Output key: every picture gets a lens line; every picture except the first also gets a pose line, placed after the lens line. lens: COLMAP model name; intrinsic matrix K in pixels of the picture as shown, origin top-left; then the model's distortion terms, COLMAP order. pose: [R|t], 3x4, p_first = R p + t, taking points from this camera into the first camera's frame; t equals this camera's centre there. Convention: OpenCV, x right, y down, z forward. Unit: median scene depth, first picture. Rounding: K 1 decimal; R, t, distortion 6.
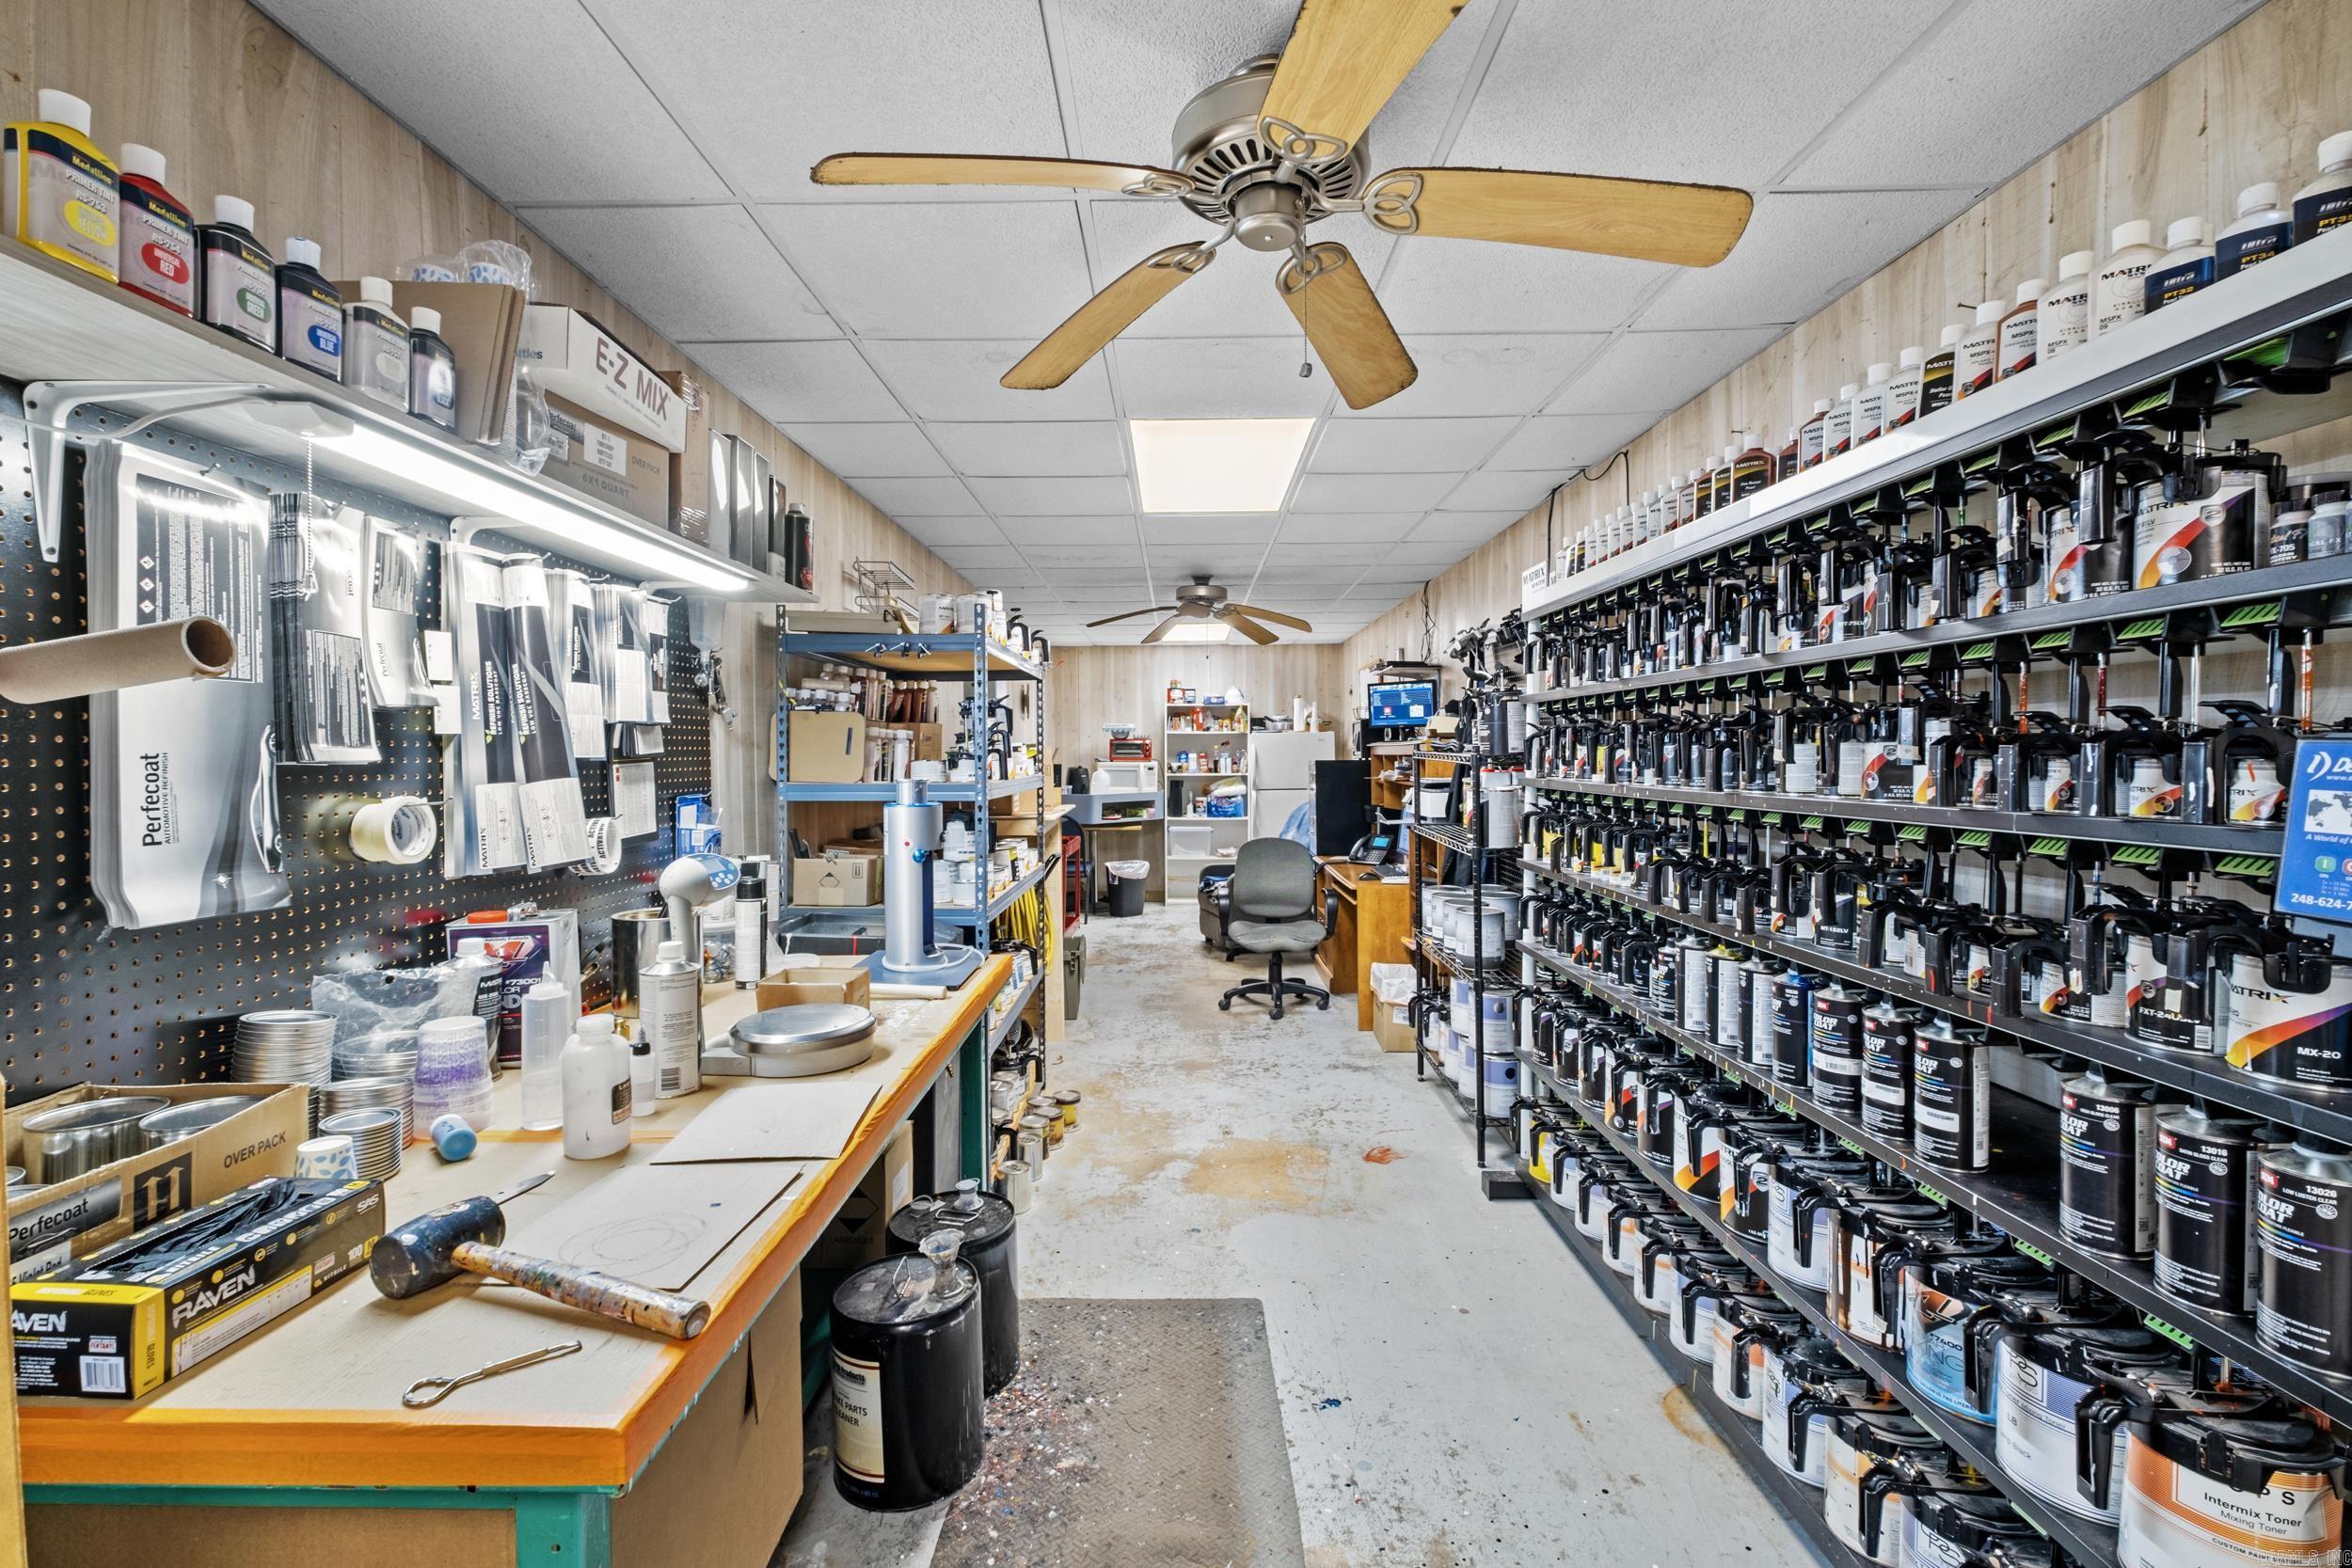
lens RADIAL K [[1018.6, 0, 1169.5], [0, 1018.6, 758.7], [0, 0, 1]] dist [-0.004819, 0.000262]
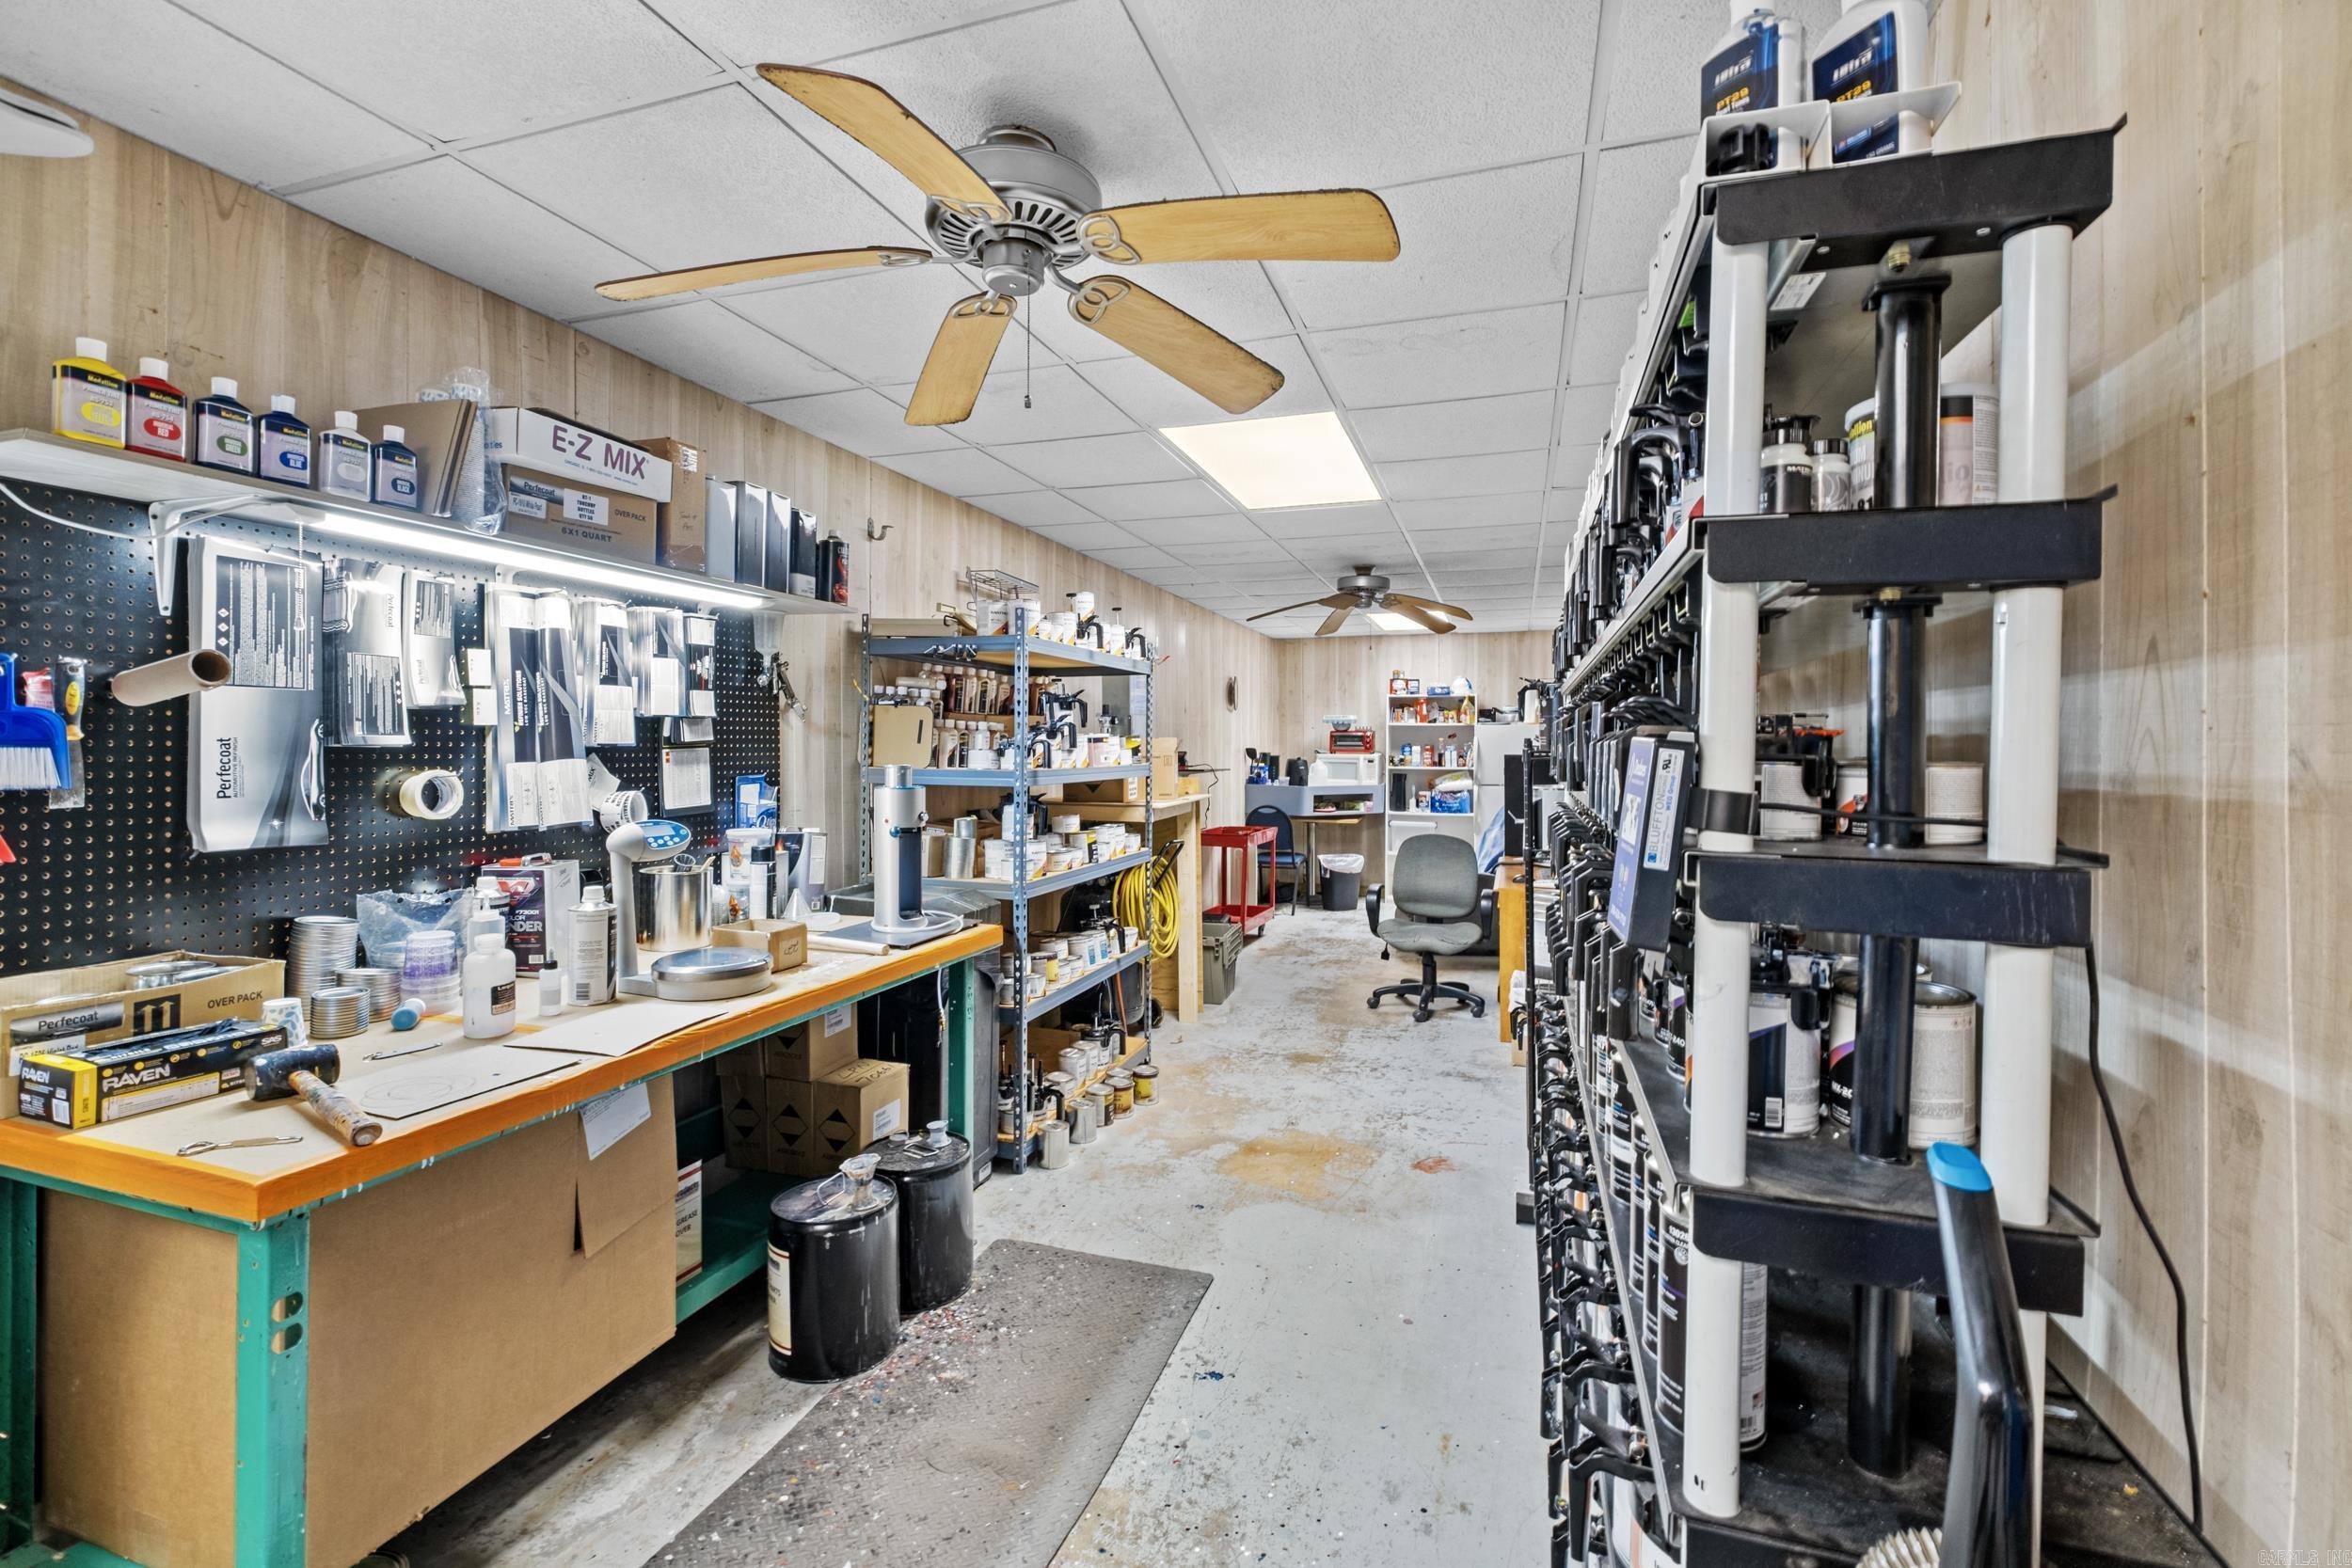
lens RADIAL K [[1033.0, 0, 1168.5], [0, 1033.0, 739.2], [0, 0, 1]] dist [-0.003482, -0.000796]
pose [[0.950959, 0.007865, -0.309218, 0.536364], [-0.011072, 0.999902, -0.008619, -0.003476], [0.309120, 0.011619, 0.950952, -0.021223]]
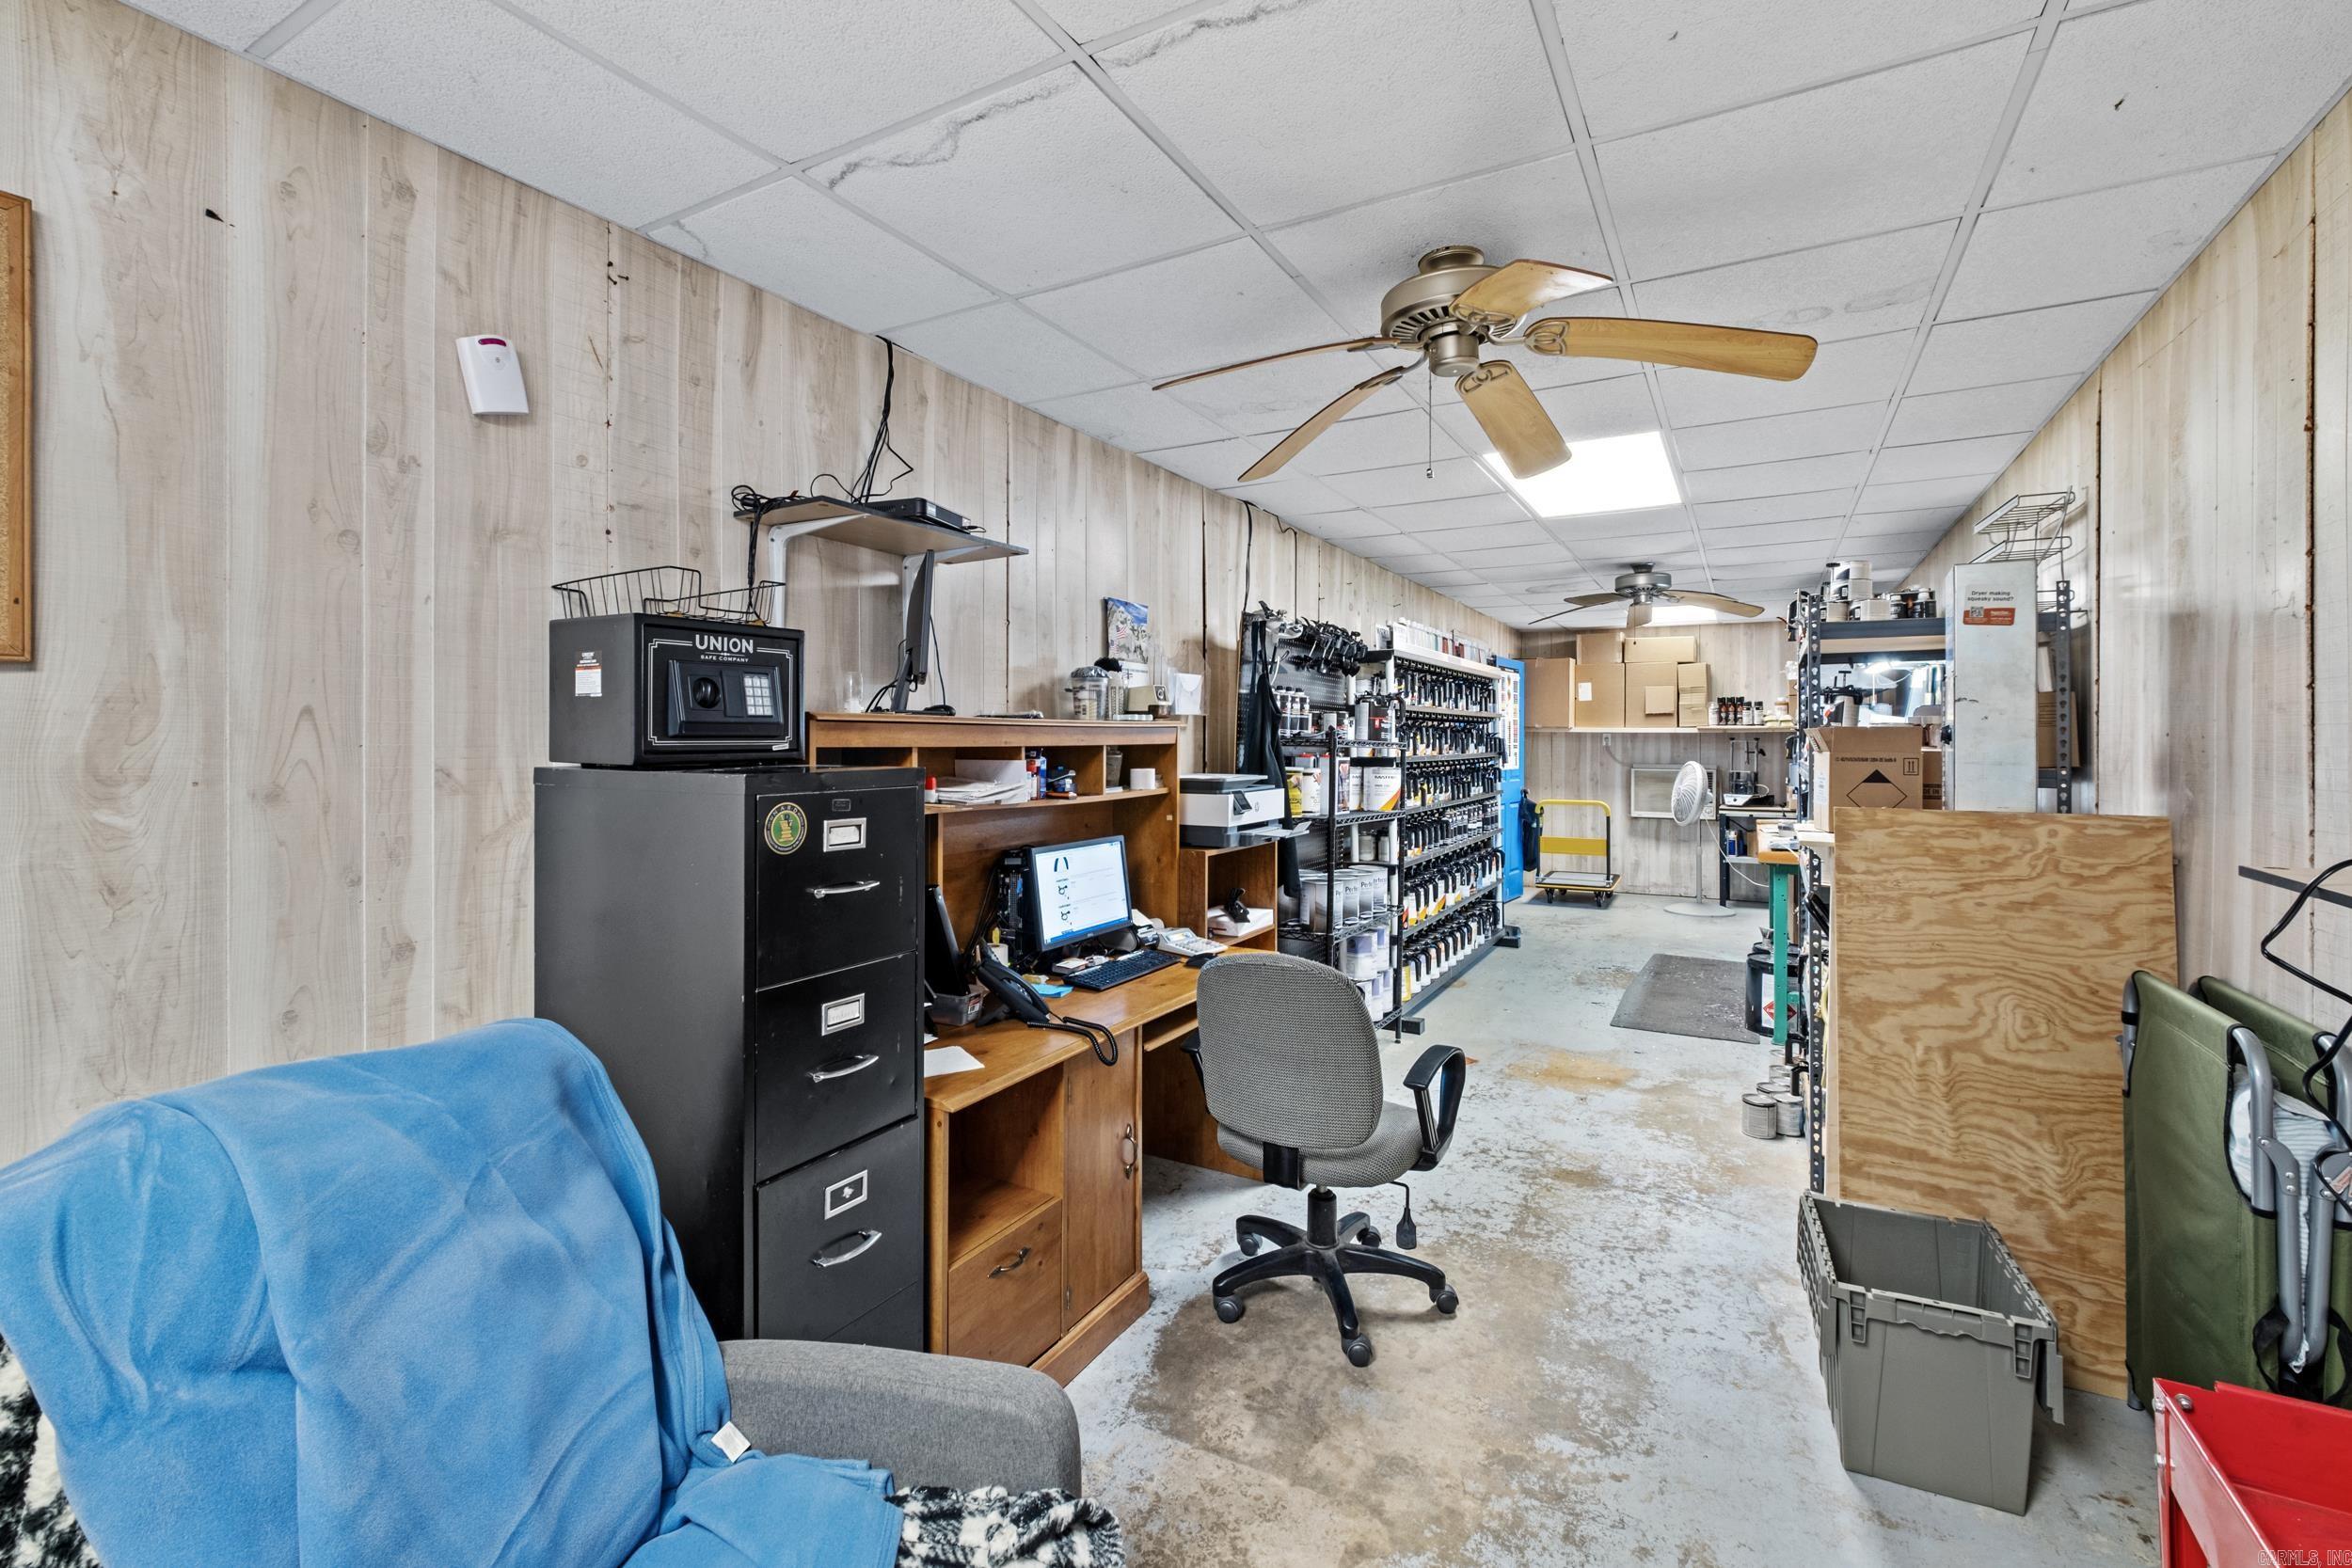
lens RADIAL K [[1033.0, 0, 1168.5], [0, 1033.0, 739.2], [0, 0, 1]] dist [-0.003482, -0.000796]
pose [[-0.873339, 0.003526, 0.487101, -0.193458], [0.005247, 0.999984, 0.002169, -0.019336], [-0.487085, 0.004450, -0.873343, 4.542284]]
